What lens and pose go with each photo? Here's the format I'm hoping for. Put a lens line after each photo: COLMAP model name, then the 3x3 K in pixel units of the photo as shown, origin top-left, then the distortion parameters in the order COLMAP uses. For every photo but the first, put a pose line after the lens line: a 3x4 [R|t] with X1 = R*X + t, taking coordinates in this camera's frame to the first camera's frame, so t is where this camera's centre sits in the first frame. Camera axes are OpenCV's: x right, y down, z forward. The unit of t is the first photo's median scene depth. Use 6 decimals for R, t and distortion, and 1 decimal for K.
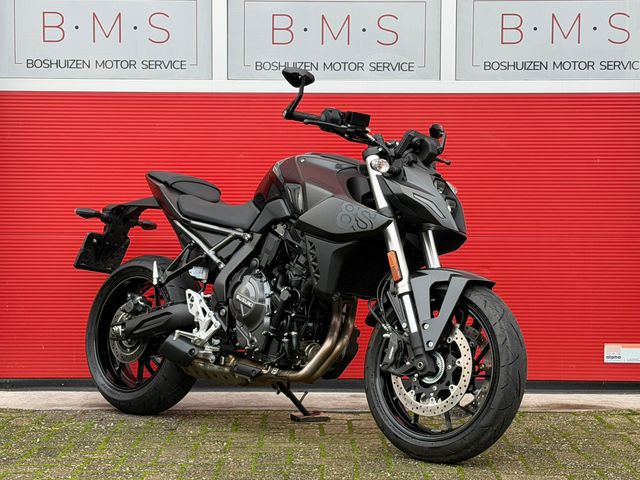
lens RADIAL K [[1386.2, 0, 319.7], [0, 1386.2, 238.1], [0, 0, 1]] dist [0.139429, 0.000000]
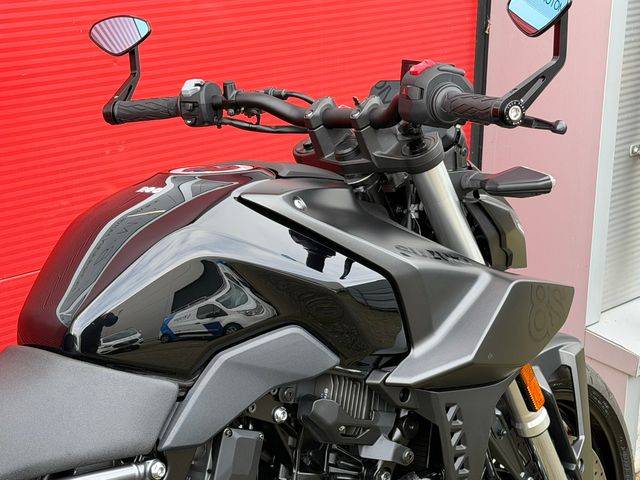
lens RADIAL K [[1386.2, 0, 322.3], [0, 1386.2, 240.0], [0, 0, 1]] dist [0.139429, 0.000000]
pose [[-0.006545, -0.313565, 0.949544, -0.356785], [-0.005954, 0.949560, 0.313529, -0.159802], [-0.999961, -0.003601, -0.008081, 1.000671]]
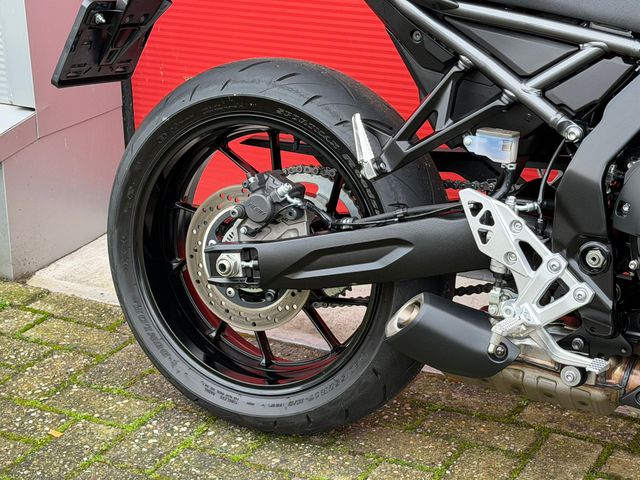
lens RADIAL K [[1386.2, 0, 329.1], [0, 1386.2, 244.0], [0, 0, 1]] dist [0.139429, 0.000000]
pose [[0.961271, -0.121220, 0.247515, -0.242214], [0.029940, 0.938696, 0.343445, -0.087078], [-0.273974, -0.322733, 0.905970, 0.696745]]
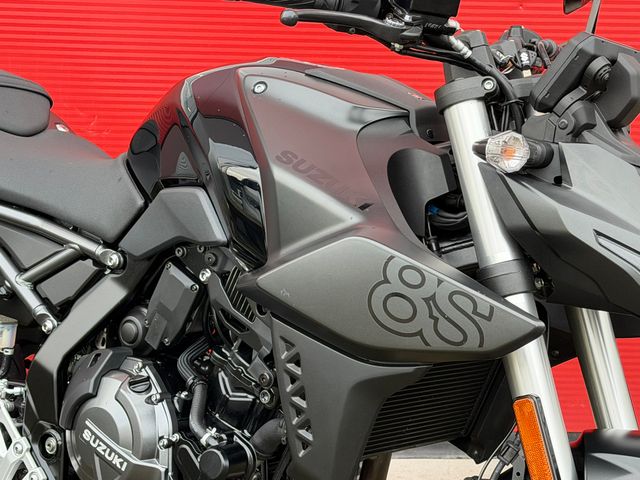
lens RADIAL K [[1386.2, 0, 332.5], [0, 1386.2, 246.2], [0, 0, 1]] dist [0.139429, 0.000000]
pose [[0.995410, 0.003225, 0.095651, -0.028384], [-0.023144, 0.977880, 0.207883, -0.092903], [-0.092865, -0.209143, 0.973466, 0.628624]]
